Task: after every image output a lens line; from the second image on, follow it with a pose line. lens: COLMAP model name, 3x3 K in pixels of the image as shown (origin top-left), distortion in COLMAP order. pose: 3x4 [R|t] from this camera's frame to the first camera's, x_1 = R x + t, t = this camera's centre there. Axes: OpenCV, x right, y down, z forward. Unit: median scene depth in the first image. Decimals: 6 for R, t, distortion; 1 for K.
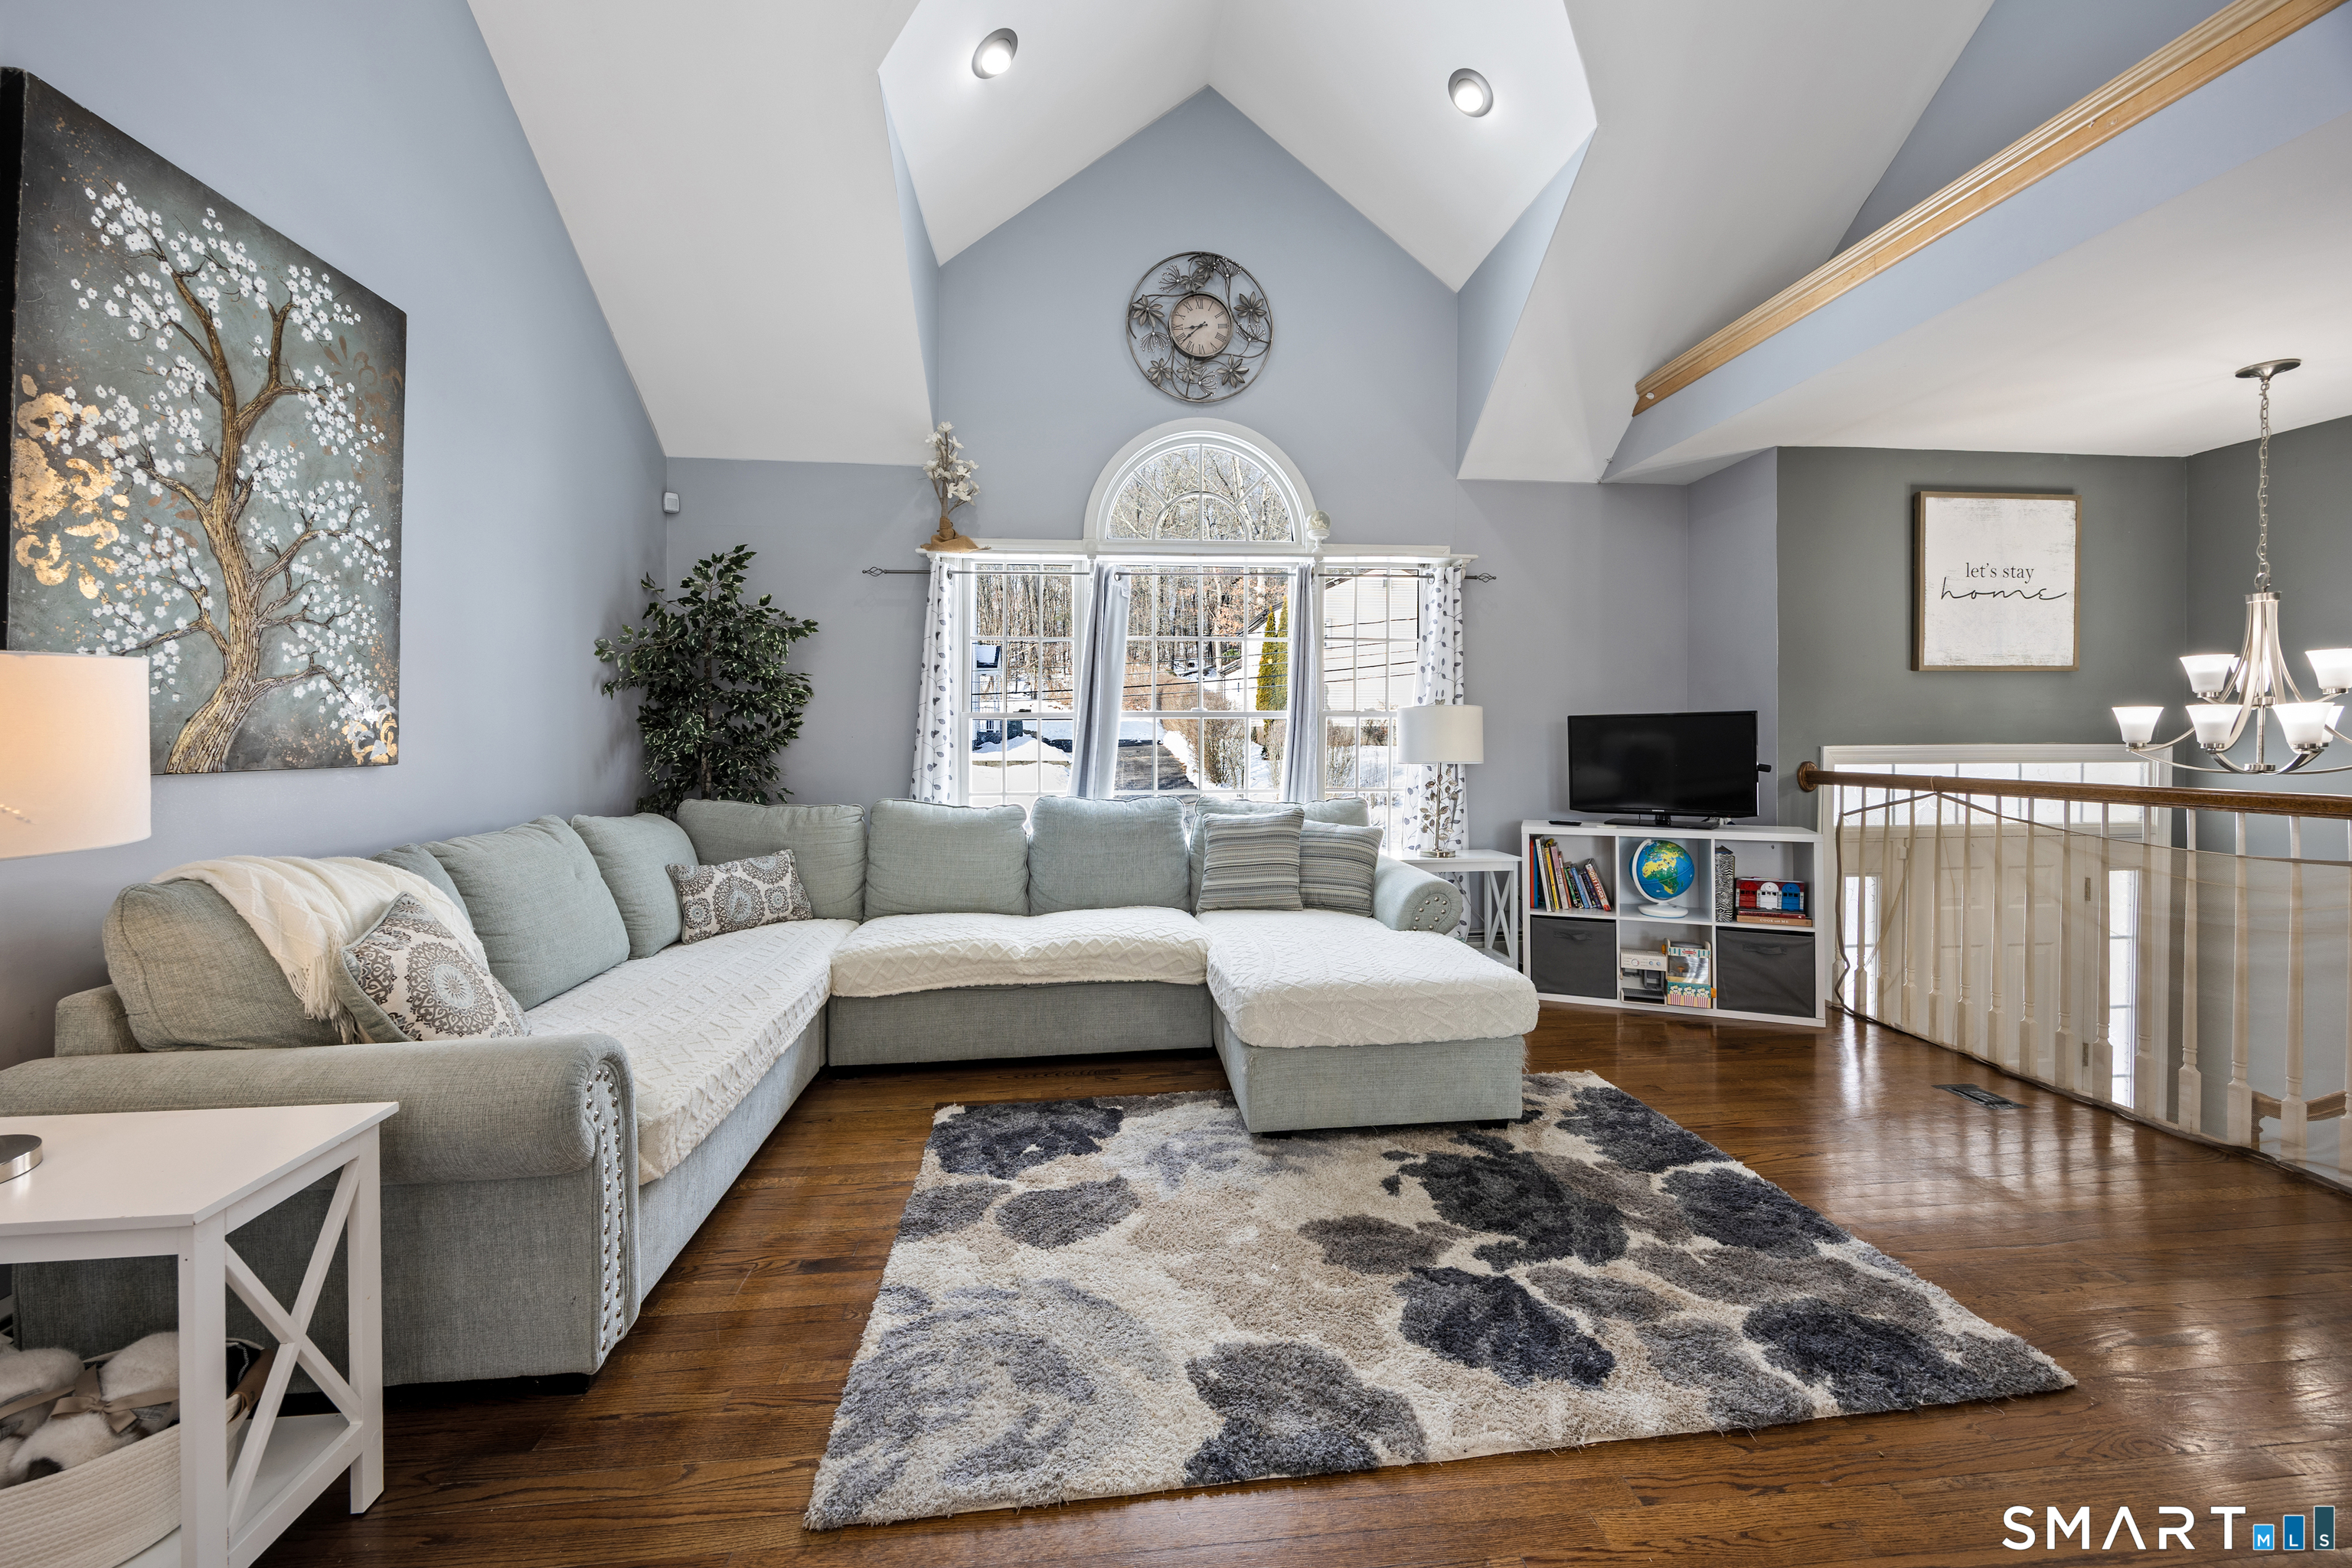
lens RADIAL K [[903.1, 0, 1179.8], [0, 903.1, 724.4], [0, 0, 1]] dist [-0.001175, 0.001102]
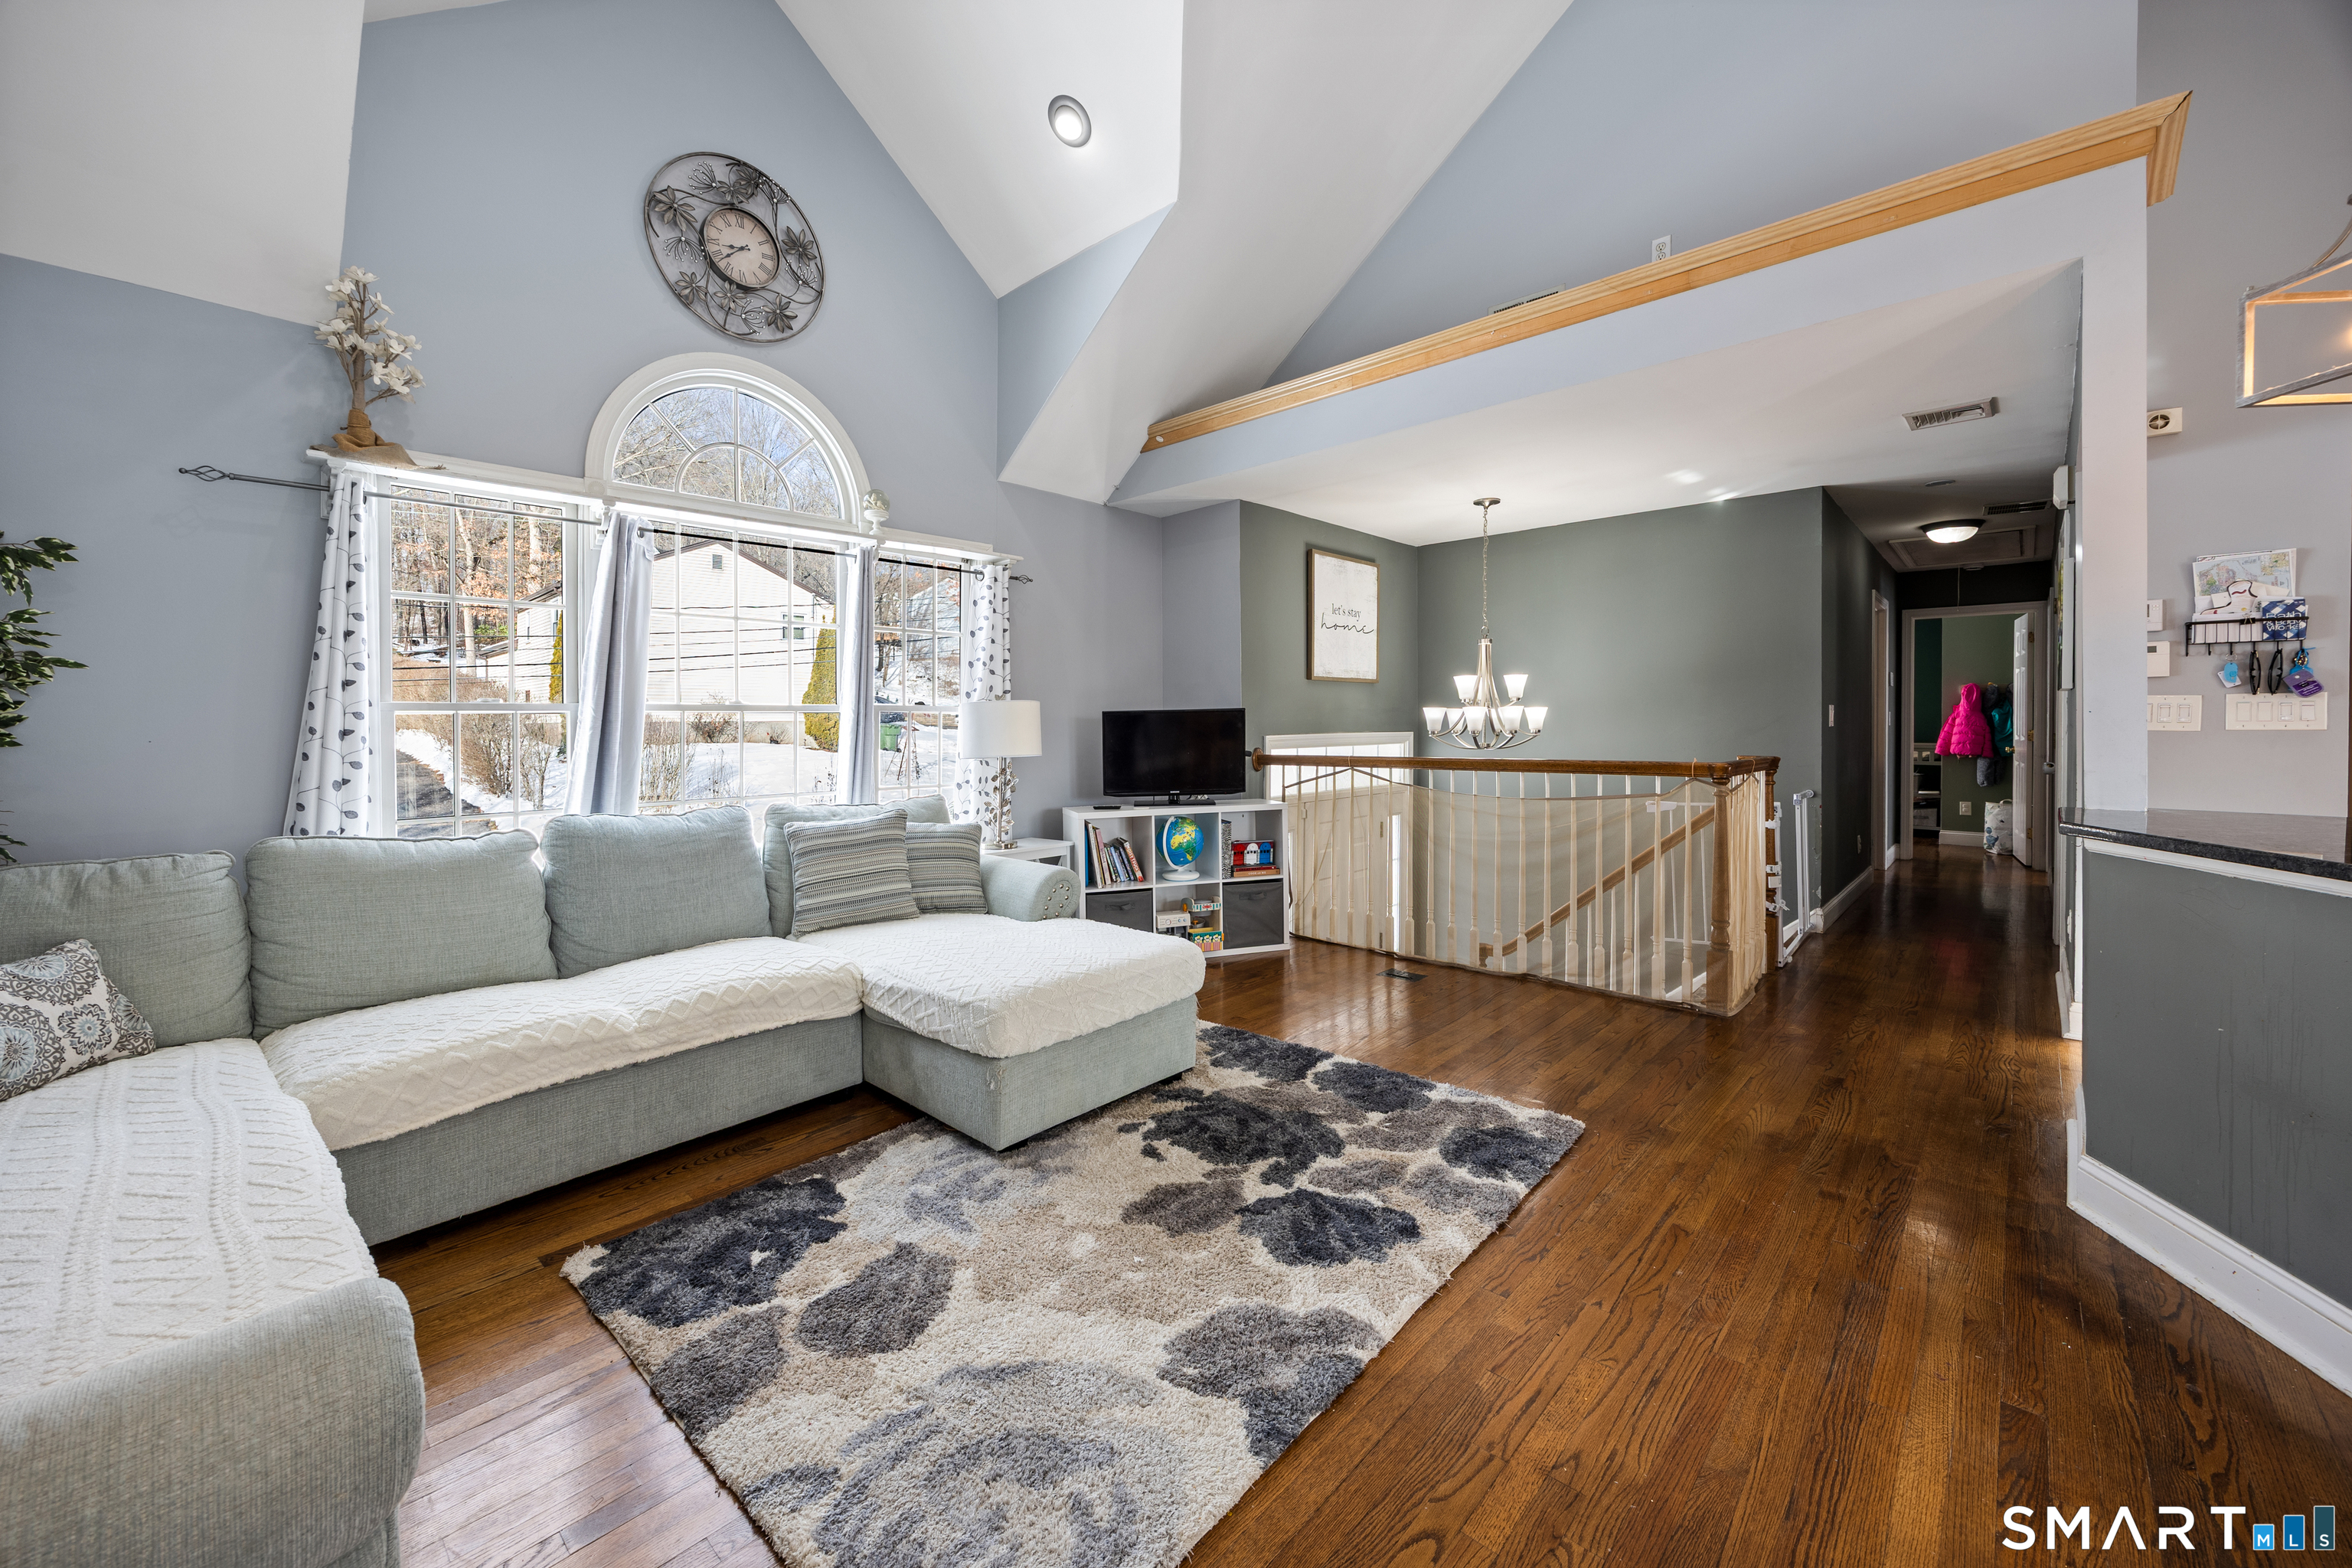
lens RADIAL K [[903.1, 0, 1172.4], [0, 903.1, 726.9], [0, 0, 1]] dist [-0.001175, 0.001102]
pose [[0.759445, -0.006697, 0.650536, -0.257421], [0.001378, 0.999961, 0.008686, 0.000013], [-0.650569, -0.005701, 0.759425, 0.107538]]
